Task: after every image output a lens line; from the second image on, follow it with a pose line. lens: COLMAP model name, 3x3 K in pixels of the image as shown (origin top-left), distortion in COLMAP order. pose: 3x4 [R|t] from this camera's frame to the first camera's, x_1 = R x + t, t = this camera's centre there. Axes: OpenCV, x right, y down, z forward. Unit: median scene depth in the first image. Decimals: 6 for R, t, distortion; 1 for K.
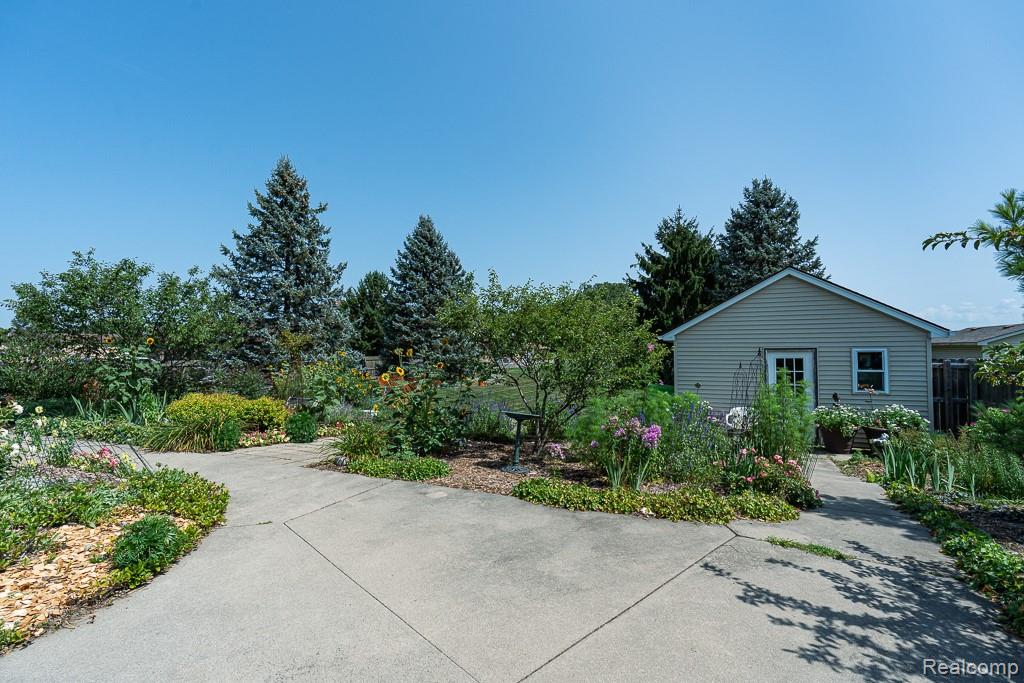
lens RADIAL K [[465.6, 0, 518.2], [0, 465.6, 341.8], [0, 0, 1]] dist [-0.008143, 0.003392]
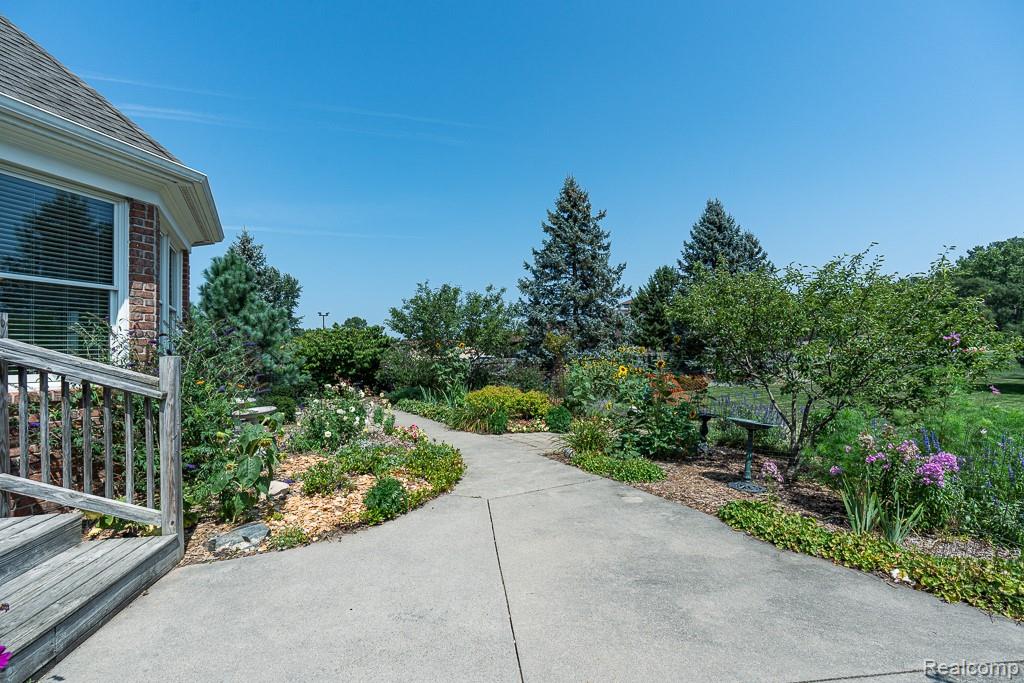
lens RADIAL K [[465.6, 0, 507.1], [0, 465.6, 337.4], [0, 0, 1]] dist [-0.008143, 0.003392]
pose [[0.790363, -0.034622, -0.611659, 0.055597], [0.035514, 0.999312, -0.010674, -0.001867], [0.611608, -0.013286, 0.791049, 0.019534]]
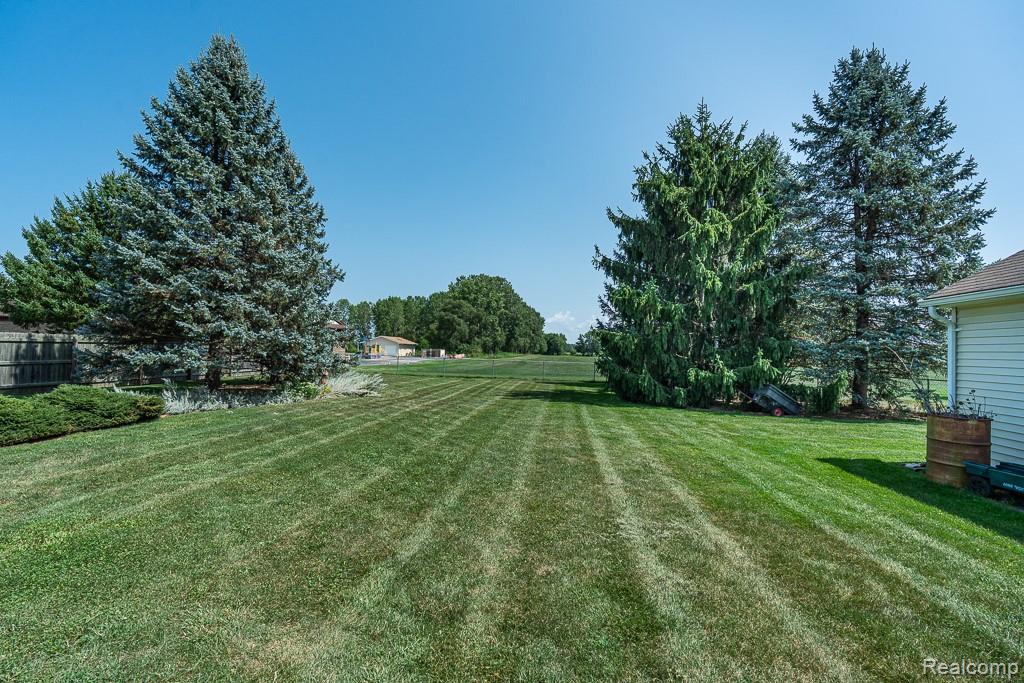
lens RADIAL K [[465.6, 0, 516.6], [0, 465.6, 340.9], [0, 0, 1]] dist [-0.008143, 0.003392]
pose [[0.956341, 0.032734, 0.290415, -0.071314], [-0.032737, 0.999452, -0.004850, 0.047316], [-0.290415, -0.004869, 0.956889, 0.757874]]
